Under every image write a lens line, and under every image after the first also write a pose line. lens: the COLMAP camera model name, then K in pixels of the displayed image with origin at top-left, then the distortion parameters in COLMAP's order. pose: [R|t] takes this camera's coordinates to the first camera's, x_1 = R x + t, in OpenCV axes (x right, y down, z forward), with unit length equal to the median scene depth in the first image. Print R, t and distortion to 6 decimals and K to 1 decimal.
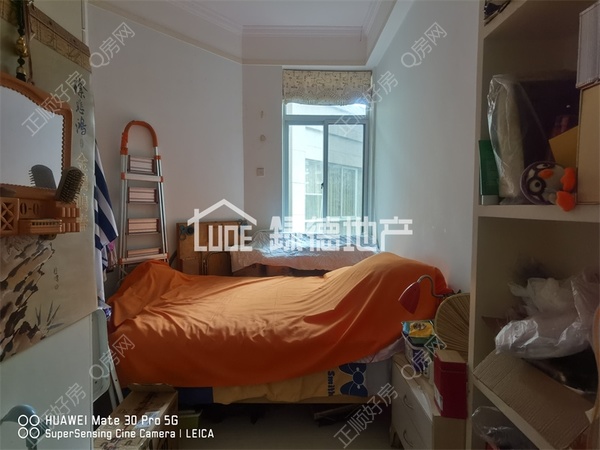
lens RADIAL K [[313.1, 0, 300.5], [0, 313.1, 218.2], [0, 0, 1]] dist [-0.001189, -0.001017]
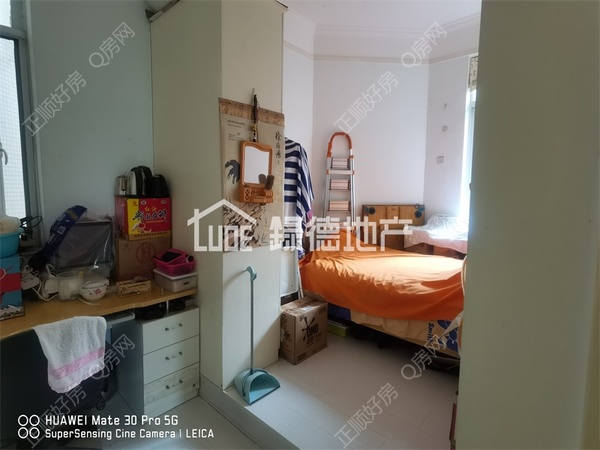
lens RADIAL K [[314.1, 0, 287.7], [0, 314.1, 224.6], [0, 0, 1]] dist [0.000067, 0.010127]
pose [[0.708265, 0.081061, -0.701277, 0.535316], [-0.037962, 0.996322, 0.076825, 0.012222], [0.704925, -0.027791, 0.708737, -0.298896]]
